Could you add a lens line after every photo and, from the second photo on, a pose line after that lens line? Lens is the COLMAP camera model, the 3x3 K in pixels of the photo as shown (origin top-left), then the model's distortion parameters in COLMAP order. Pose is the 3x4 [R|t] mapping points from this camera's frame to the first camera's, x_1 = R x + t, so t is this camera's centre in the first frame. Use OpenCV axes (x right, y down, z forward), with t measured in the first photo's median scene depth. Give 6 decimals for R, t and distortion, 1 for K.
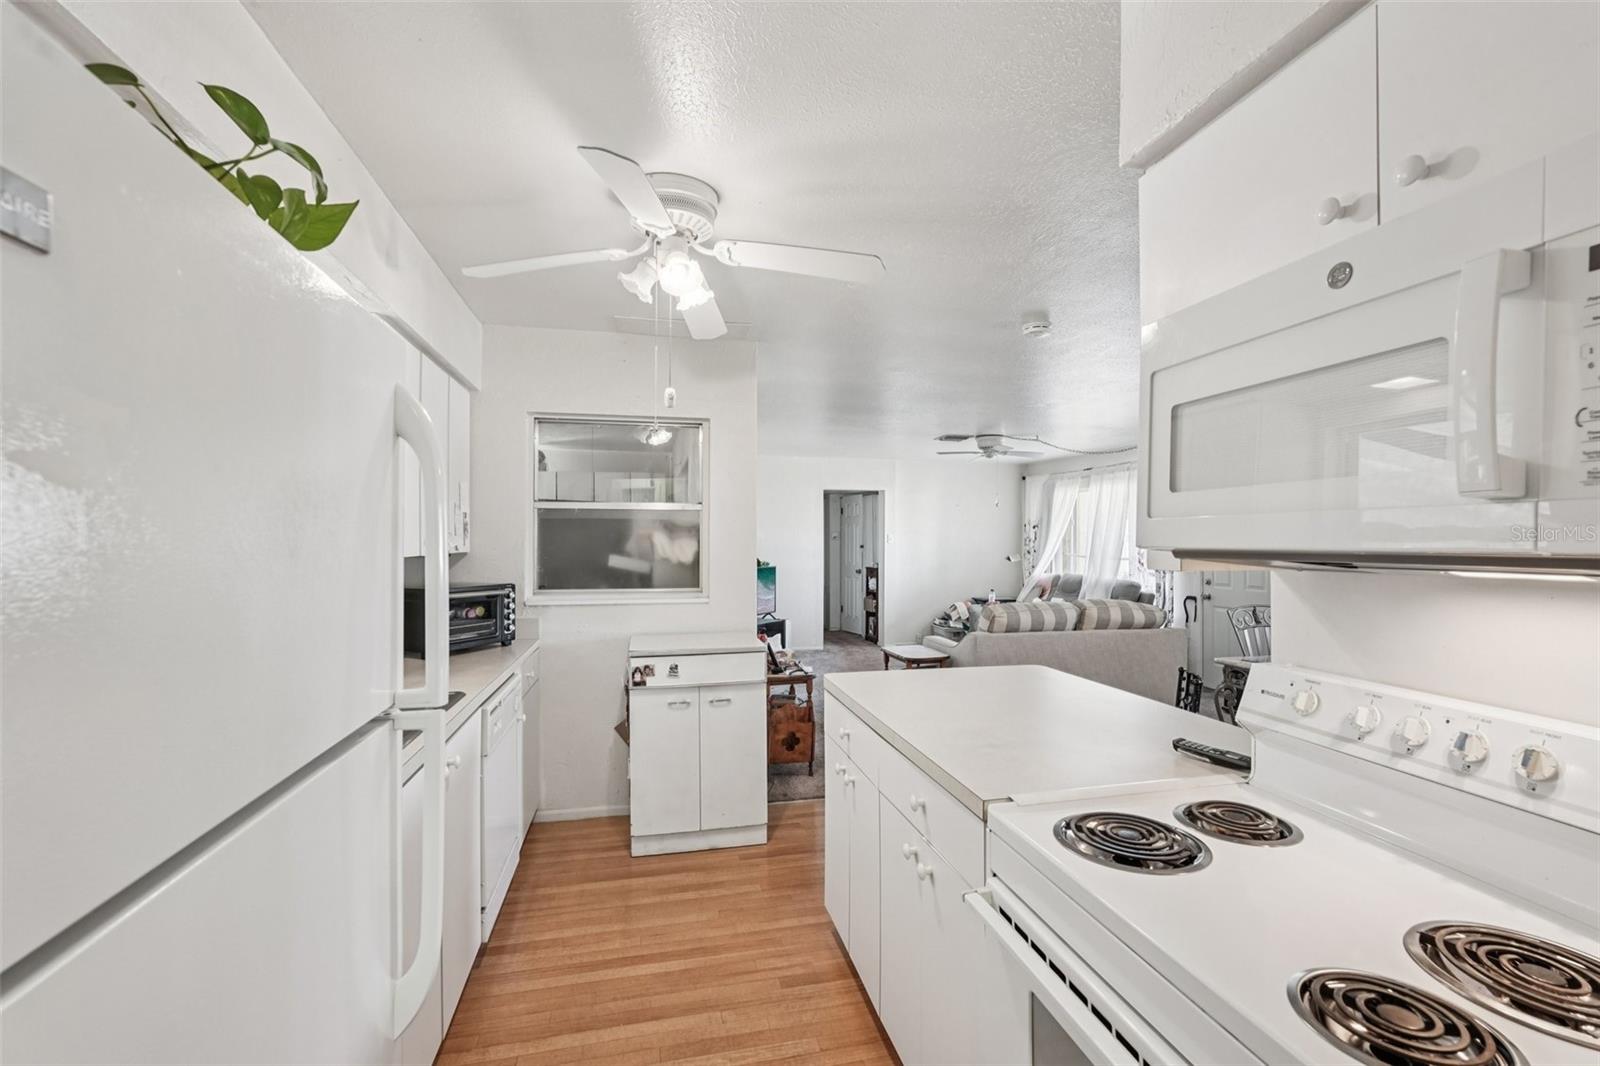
lens RADIAL K [[709.5, 0, 800.7], [0, 709.5, 540.5], [0, 0, 1]] dist [-0.015855, 0.007940]
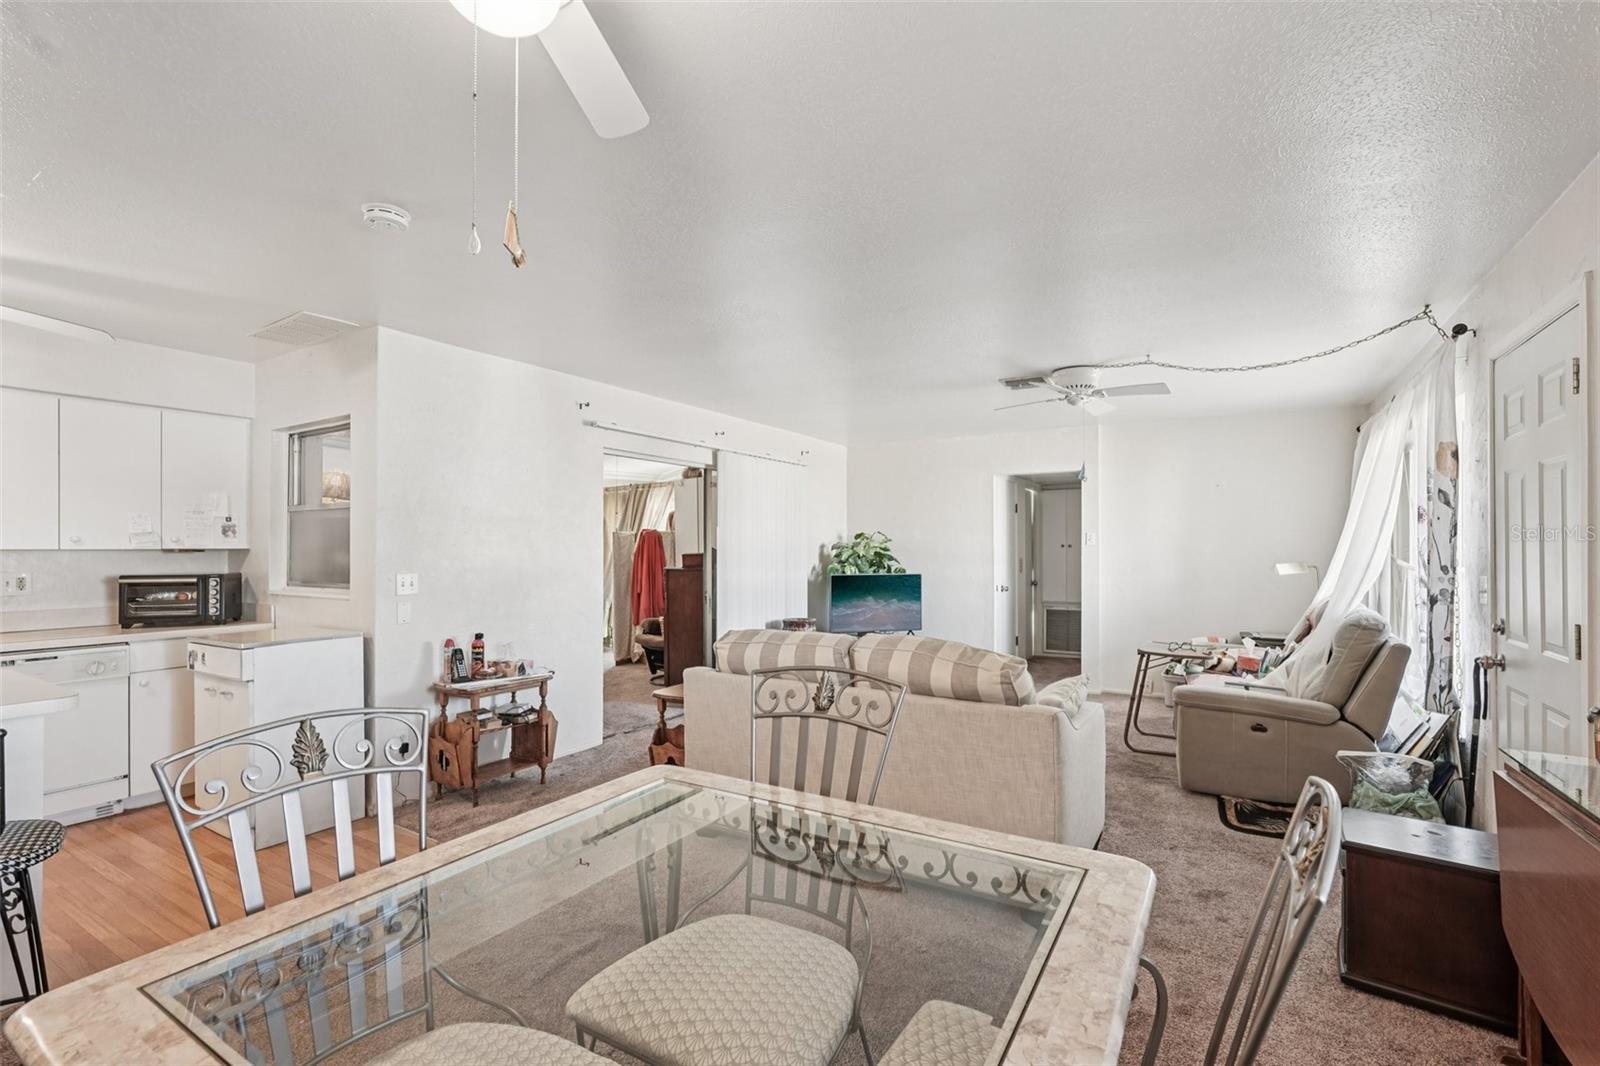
lens RADIAL K [[709.5, 0, 800.7], [0, 709.5, 540.5], [0, 0, 1]] dist [-0.015855, 0.007940]
pose [[0.716252, -0.011011, -0.697755, 0.409619], [0.001545, 0.999898, -0.014193, 0.009057], [0.697840, 0.009088, 0.716196, 0.297516]]
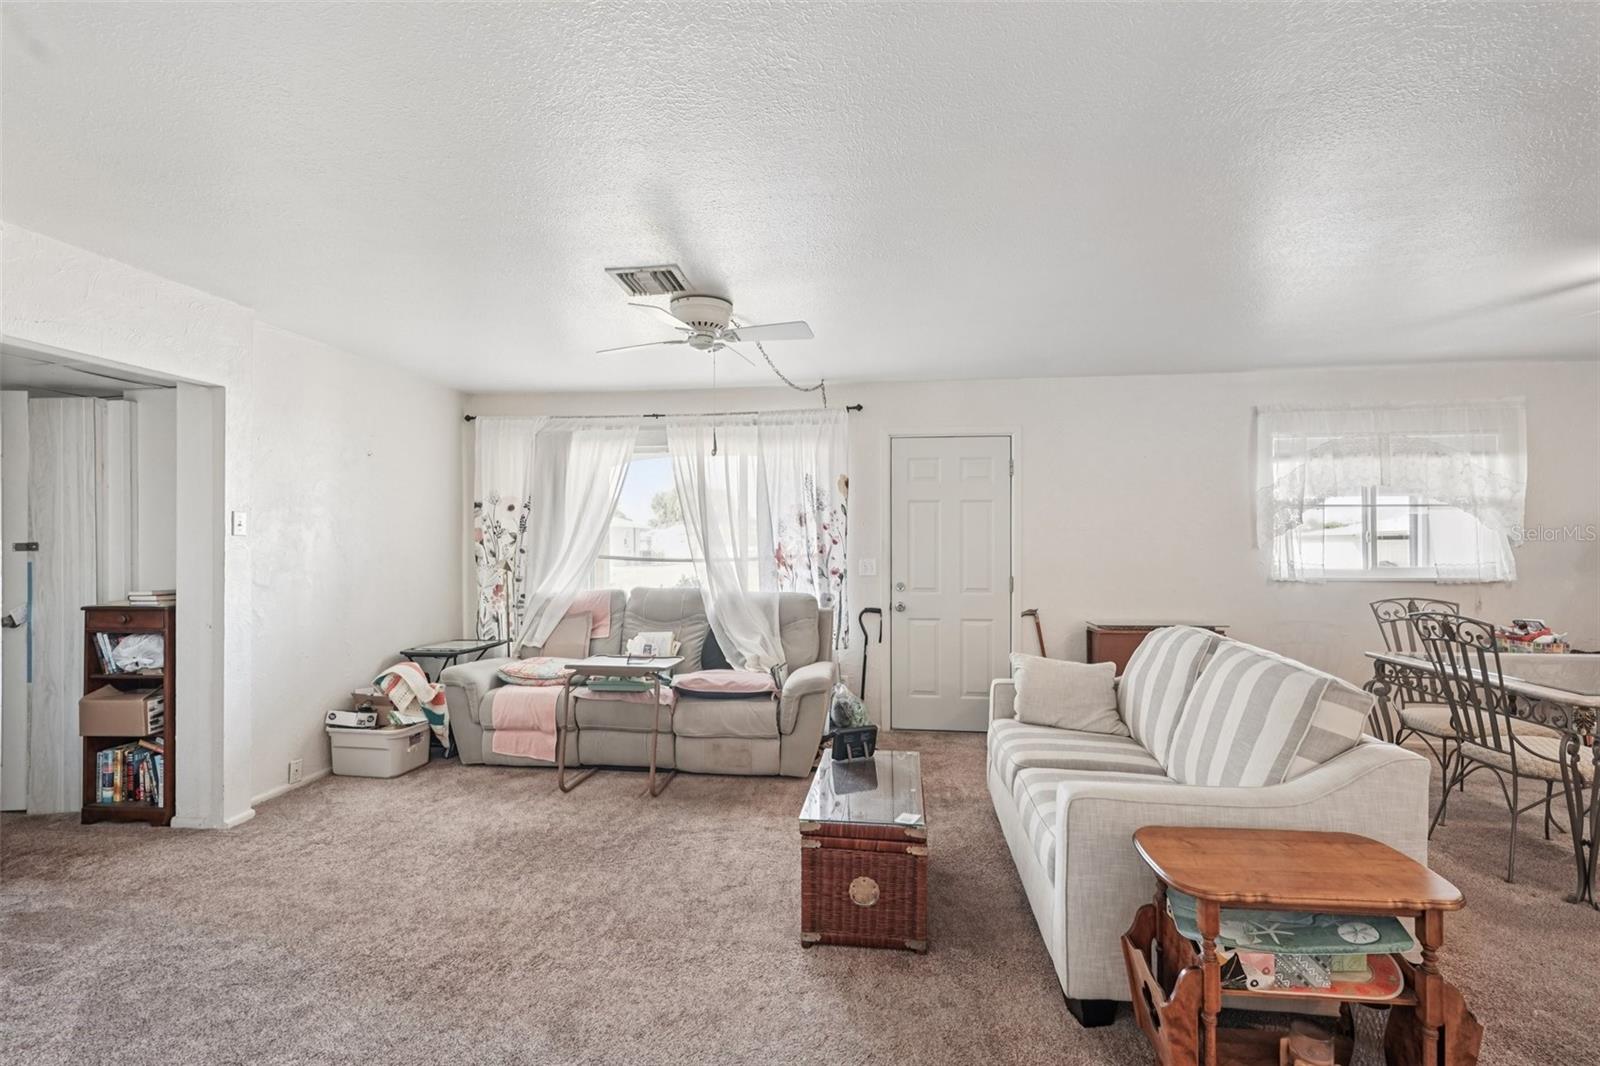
lens RADIAL K [[709.5, 0, 800.7], [0, 709.5, 540.5], [0, 0, 1]] dist [-0.015855, 0.007940]
pose [[0.343224, -0.000024, 0.939253, -0.115036], [0.001802, 0.999998, -0.000633, 0.007194], [-0.939252, 0.001910, 0.343224, 0.604503]]
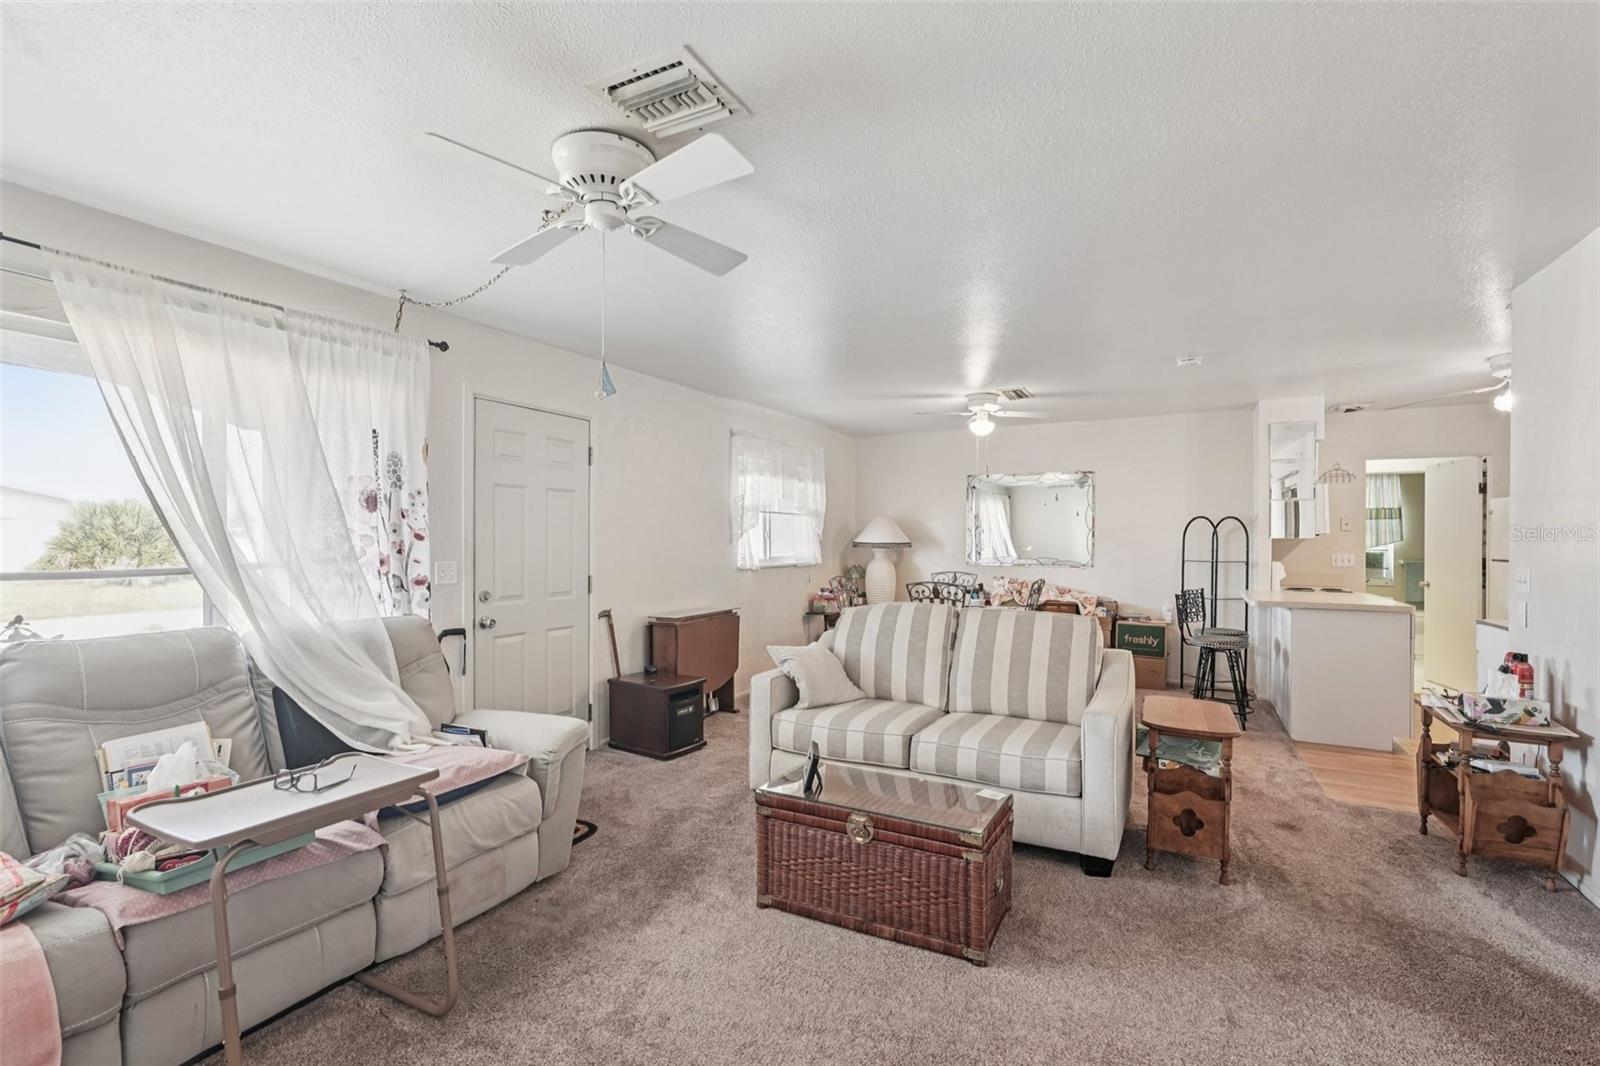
lens RADIAL K [[720.0, 0, 807.4], [0, 720.0, 541.7], [0, 0, 1]] dist [-0.015358, 0.008840]
pose [[-0.757755, -0.006088, 0.652511, 0.007486], [-0.003304, 0.999979, 0.005493, 0.007730], [-0.652531, 0.002007, -0.757759, 0.908161]]
